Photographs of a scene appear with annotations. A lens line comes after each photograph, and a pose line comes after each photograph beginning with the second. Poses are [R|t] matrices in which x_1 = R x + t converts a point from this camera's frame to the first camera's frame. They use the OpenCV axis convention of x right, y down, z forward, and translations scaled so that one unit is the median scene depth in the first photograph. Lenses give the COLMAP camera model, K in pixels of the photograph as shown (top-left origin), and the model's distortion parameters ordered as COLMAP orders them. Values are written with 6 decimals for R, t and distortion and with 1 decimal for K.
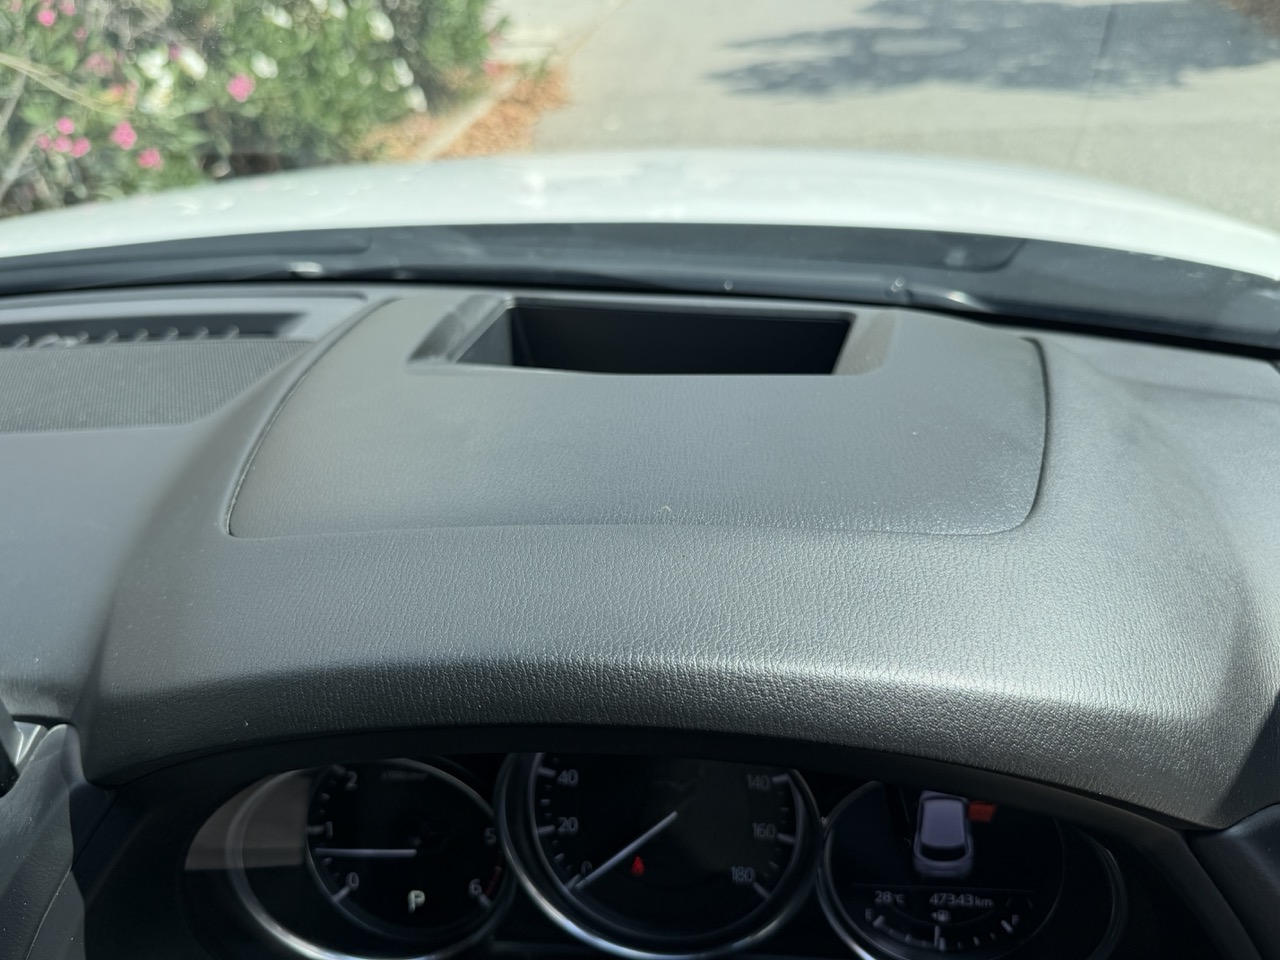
lens RADIAL K [[993.4, 0, 640.0], [0, 993.4, 480.0], [0, 0, 1]] dist [-0.001519, -0.000314]
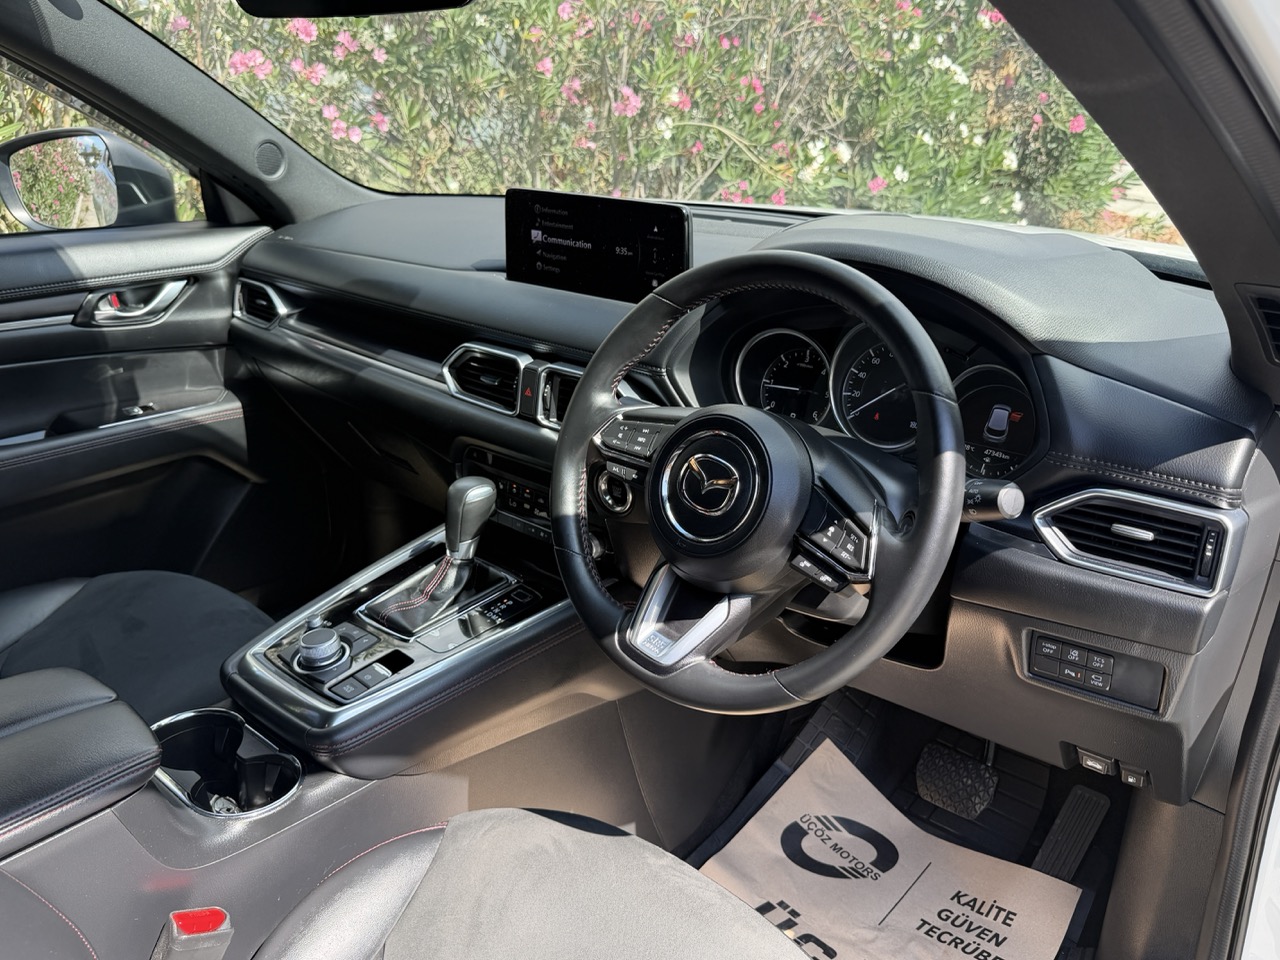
lens RADIAL K [[993.4, 0, 640.0], [0, 993.4, 480.0], [0, 0, 1]] dist [-0.001519, -0.000314]
pose [[0.818120, 0.288990, -0.497157, 0.144222], [-0.345479, 0.938140, -0.023192, 0.145514], [0.459700, 0.190731, 0.867351, -0.252667]]
